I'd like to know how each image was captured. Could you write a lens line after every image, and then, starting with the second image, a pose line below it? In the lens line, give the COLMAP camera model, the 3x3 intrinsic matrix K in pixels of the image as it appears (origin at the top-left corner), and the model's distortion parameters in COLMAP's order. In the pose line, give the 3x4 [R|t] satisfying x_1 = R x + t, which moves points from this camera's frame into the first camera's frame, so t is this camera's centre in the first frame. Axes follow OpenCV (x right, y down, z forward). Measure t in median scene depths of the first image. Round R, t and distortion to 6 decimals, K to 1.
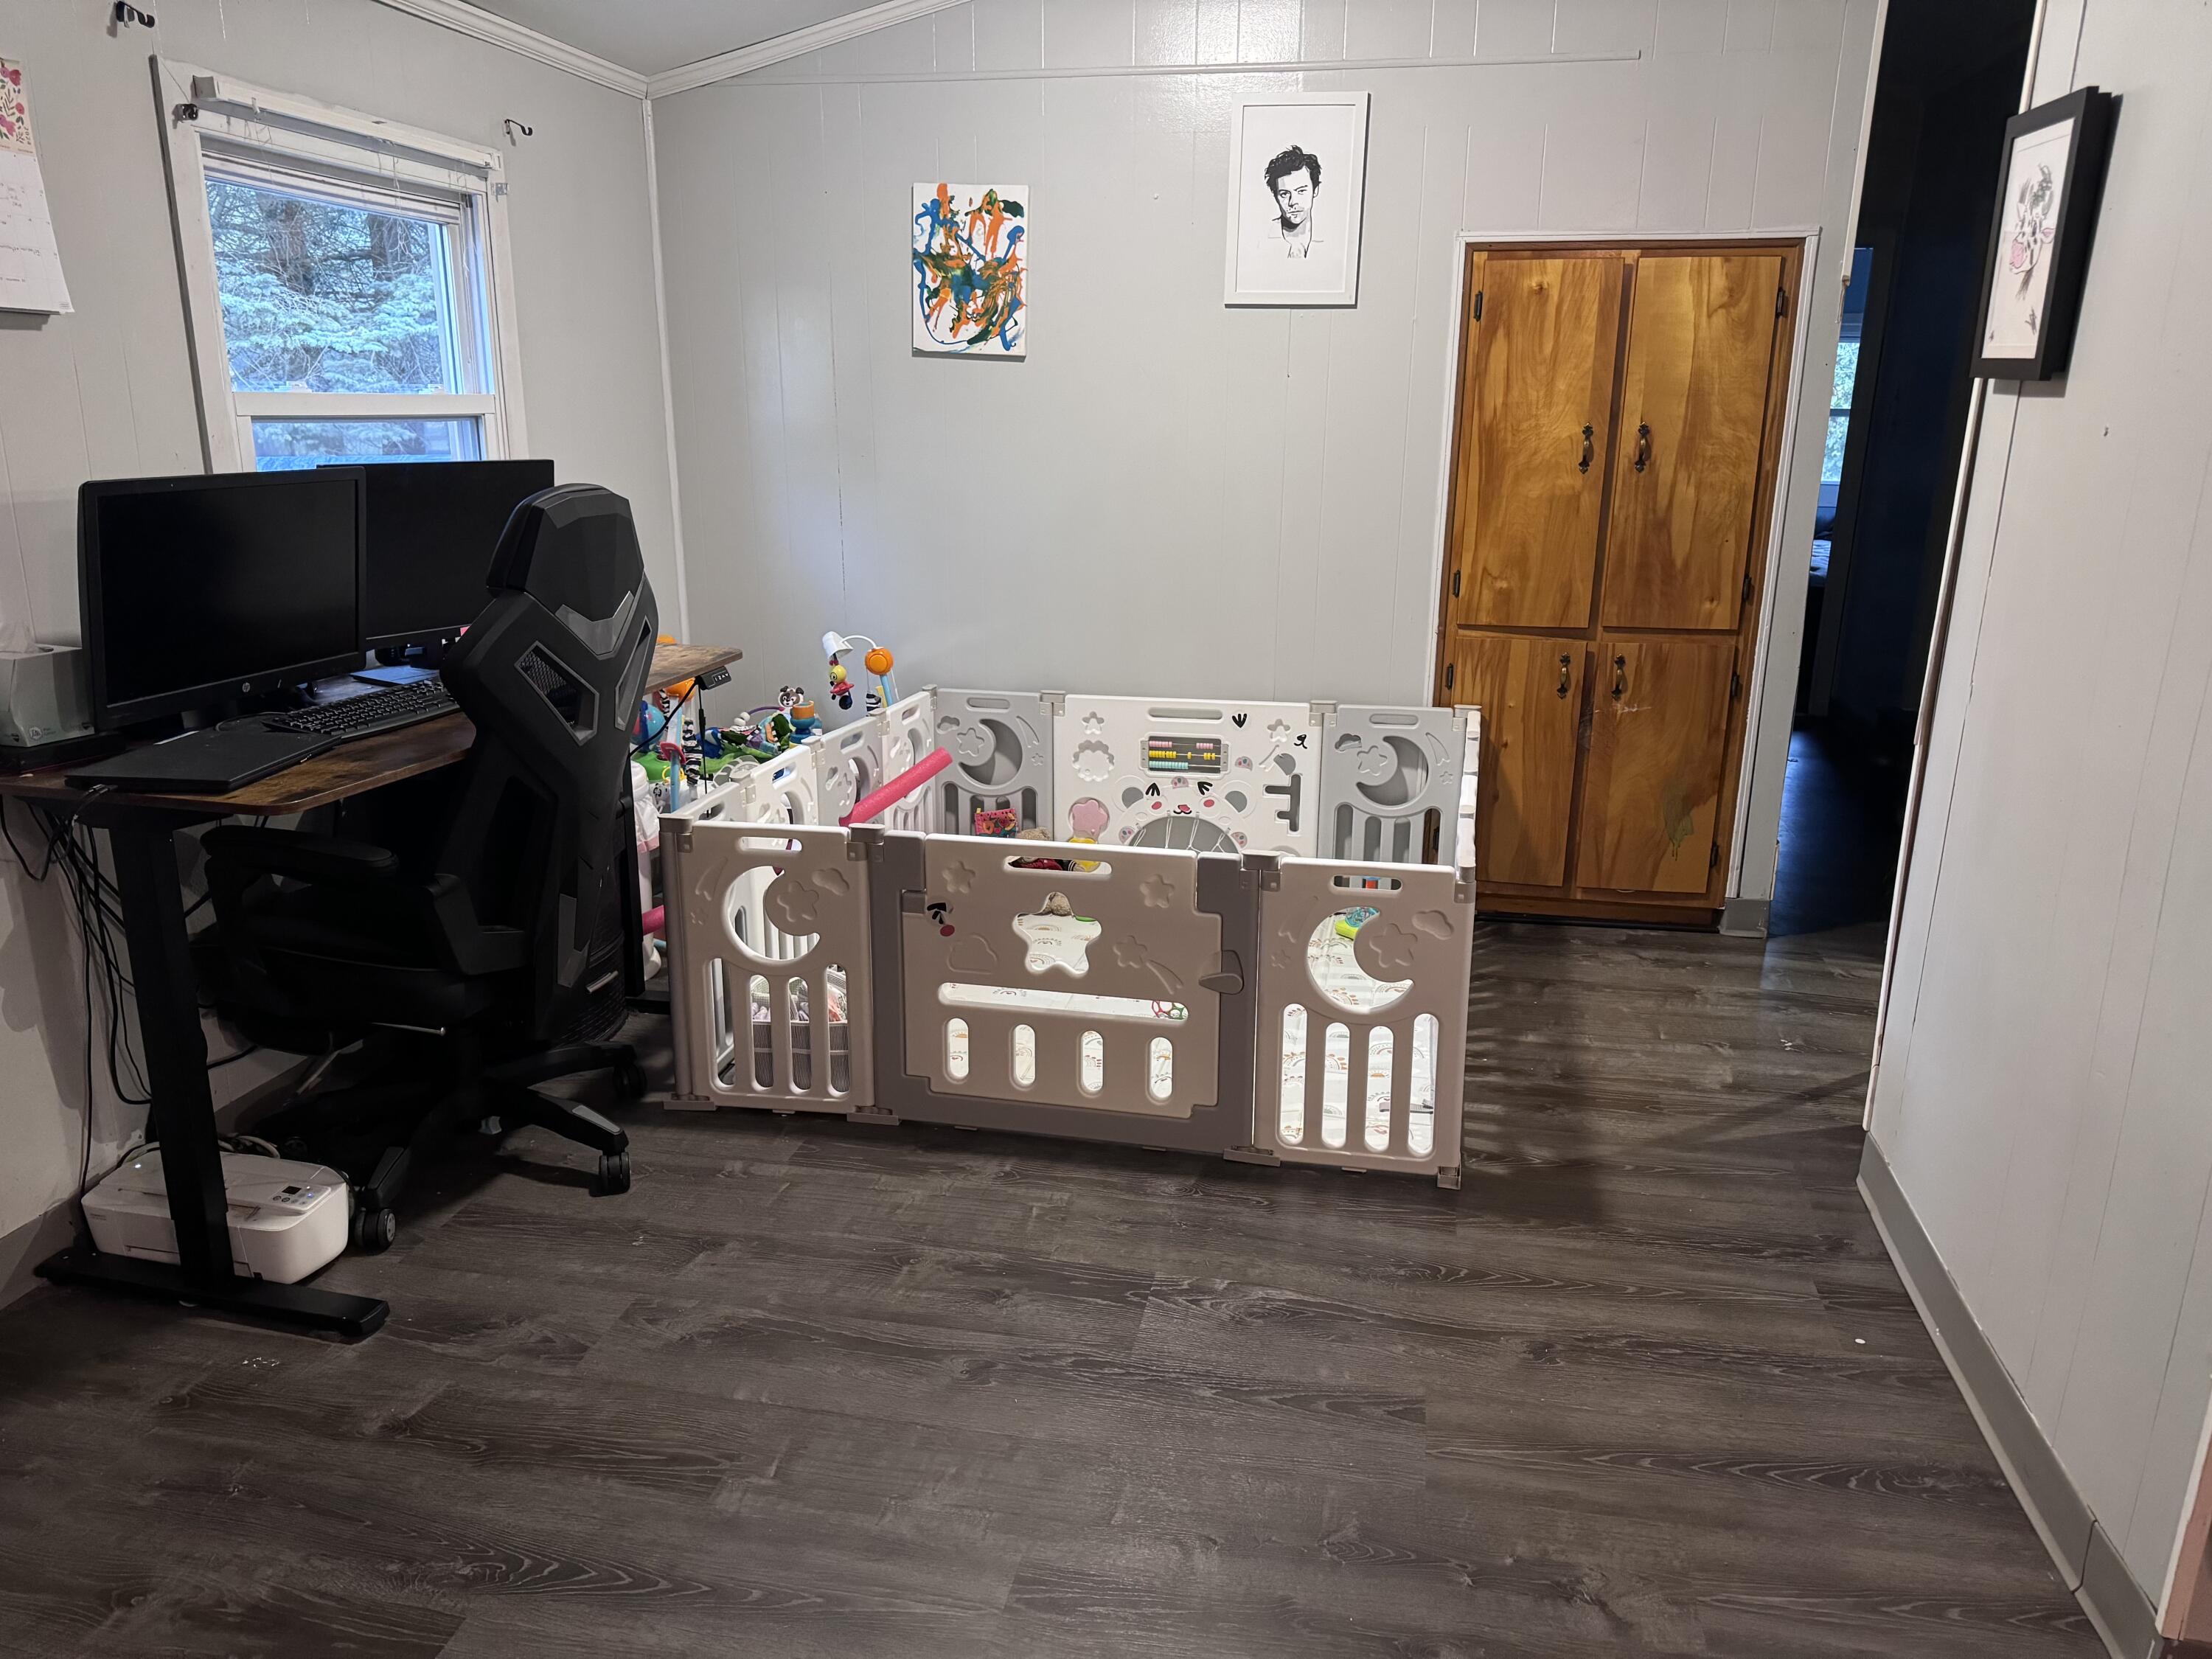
lens RADIAL K [[1607.2, 0, 1106.0], [0, 1607.2, 829.5], [0, 0, 1]] dist [0.111520, -0.171367]
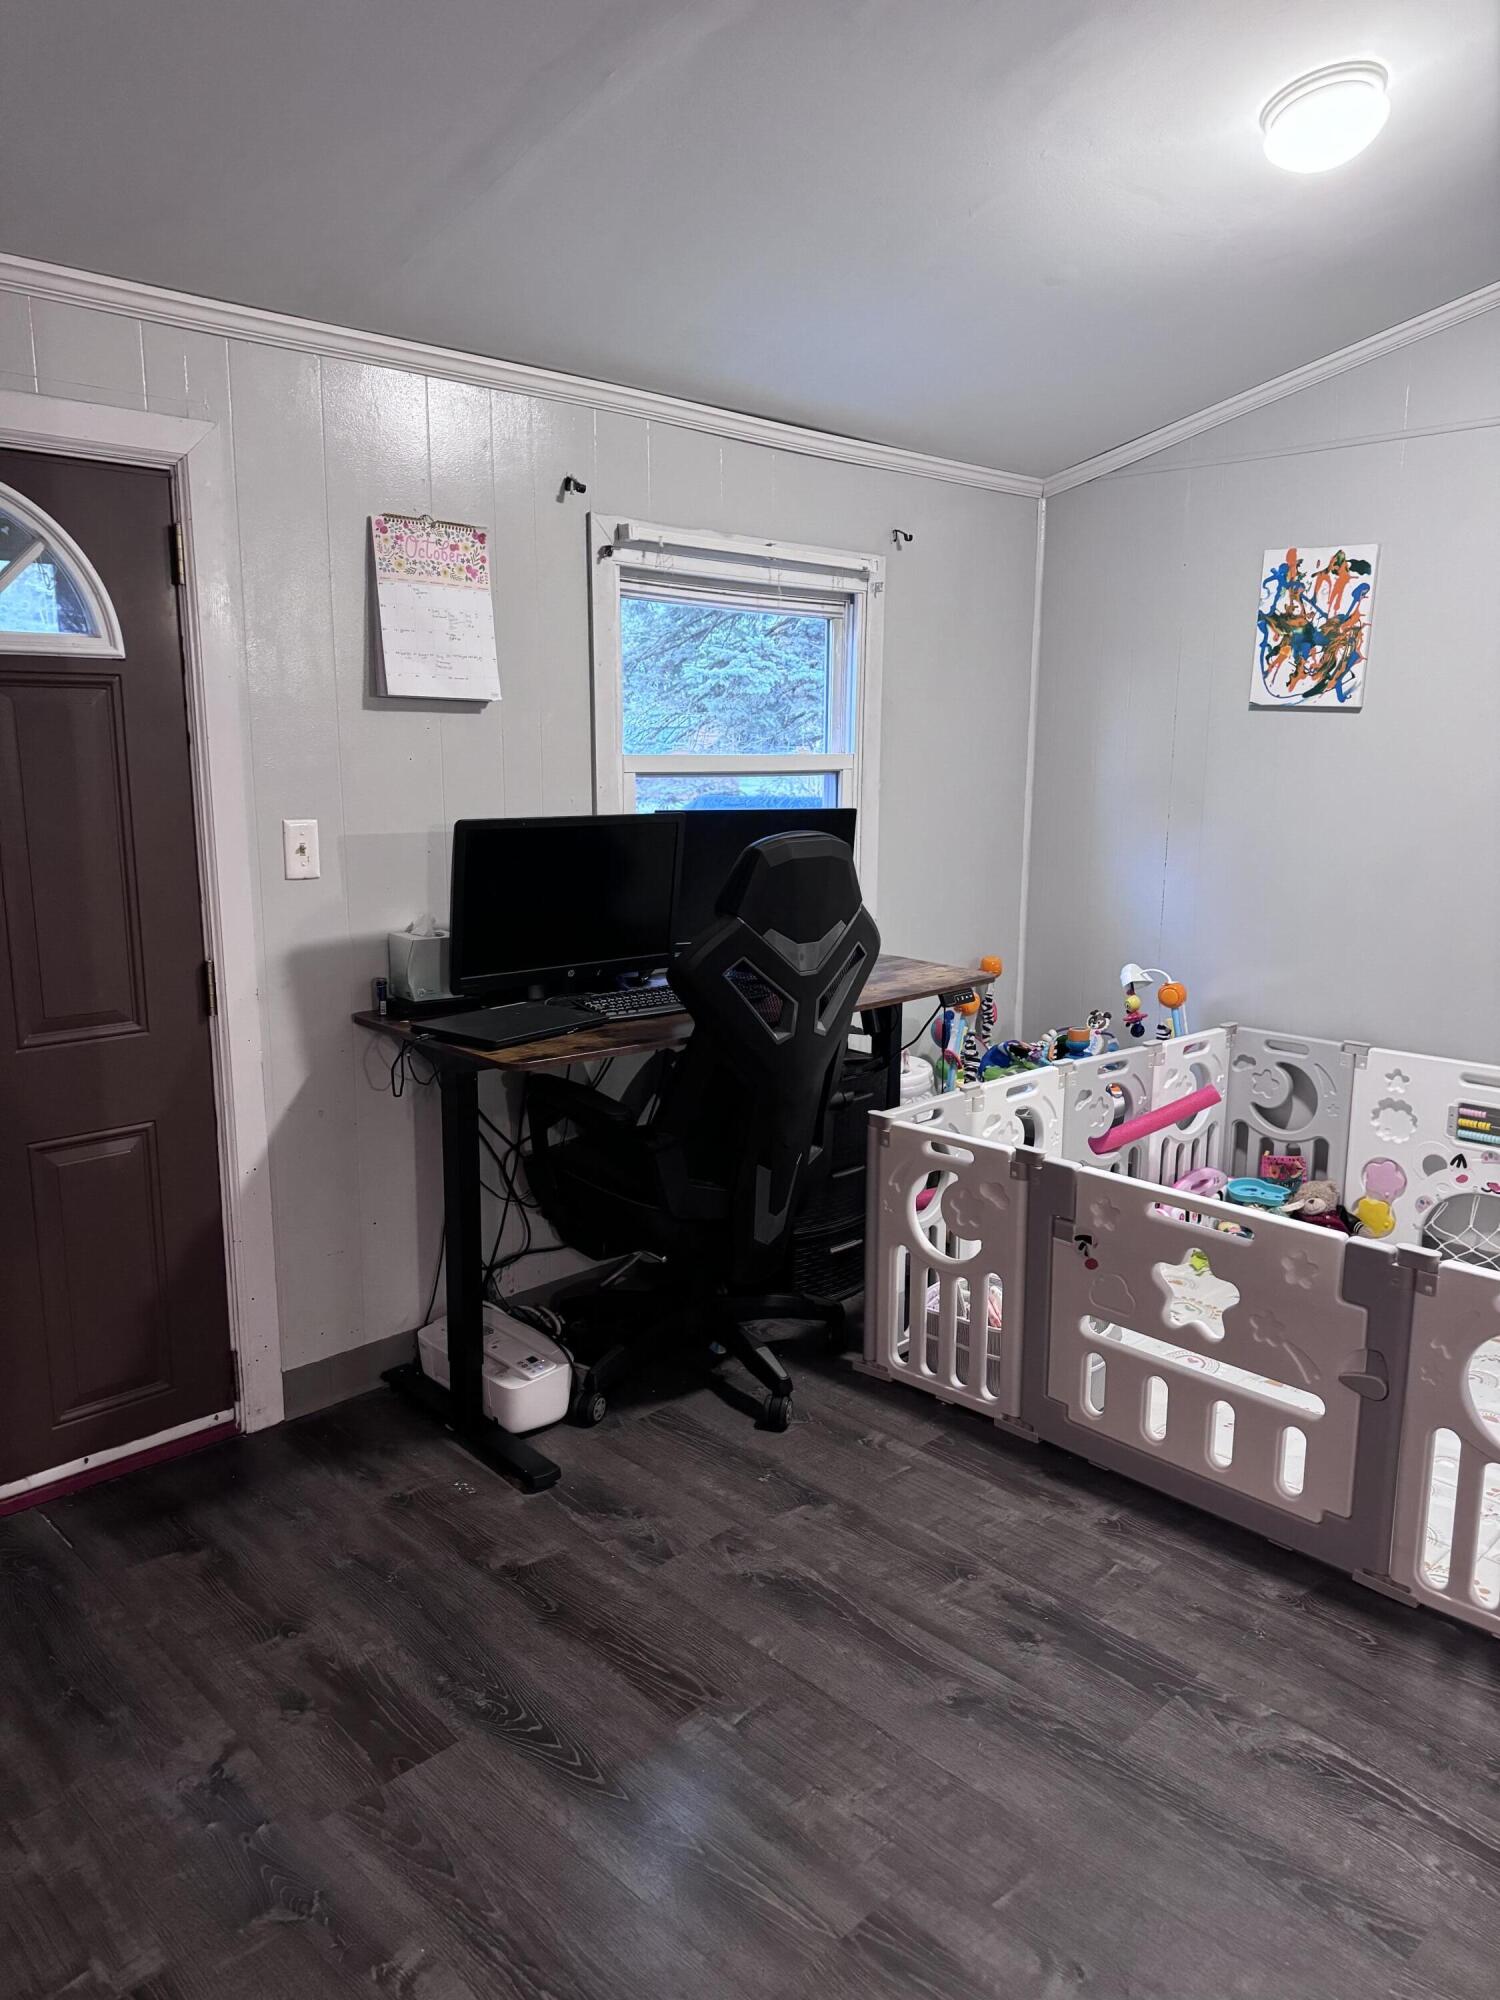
lens RADIAL K [[1453.2, 0, 737.8], [0, 1453.2, 974.0], [0, 0, 1]] dist [0.111520, -0.171367]
pose [[0.818218, 0.090325, -0.567768, 0.229918], [-0.144760, 0.988130, -0.051416, -0.038815], [0.556384, 0.124259, 0.821582, 0.084579]]
